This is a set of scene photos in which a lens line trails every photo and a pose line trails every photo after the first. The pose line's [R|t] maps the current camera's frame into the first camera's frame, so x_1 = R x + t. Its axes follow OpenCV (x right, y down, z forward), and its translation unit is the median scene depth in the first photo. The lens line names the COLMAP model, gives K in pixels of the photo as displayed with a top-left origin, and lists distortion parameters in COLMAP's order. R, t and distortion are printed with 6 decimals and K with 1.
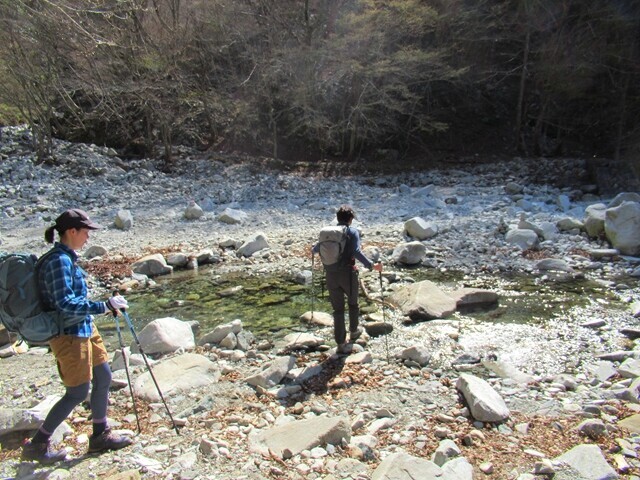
lens RADIAL K [[504.1, 0, 320.0], [0, 504.1, 240.0], [0, 0, 1]] dist [0.040449, -0.072112]
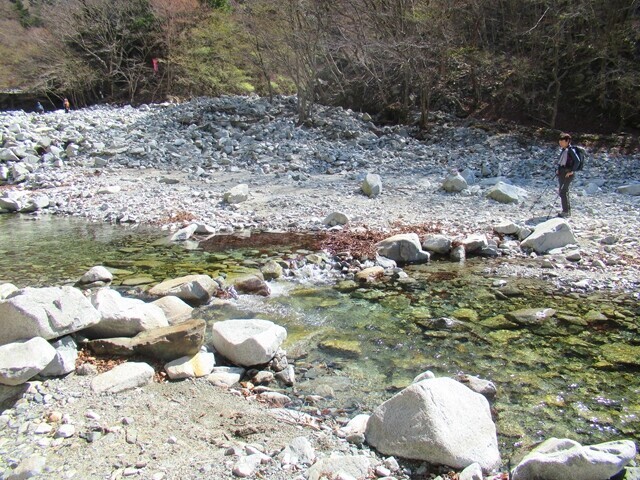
lens RADIAL K [[504.1, 0, 320.0], [0, 504.1, 240.0], [0, 0, 1]] dist [0.040449, -0.072112]
pose [[0.890094, 0.135512, -0.435166, -0.071726], [-0.115381, 0.990672, 0.072497, -0.000080], [0.440931, -0.014320, 0.897427, 0.171013]]
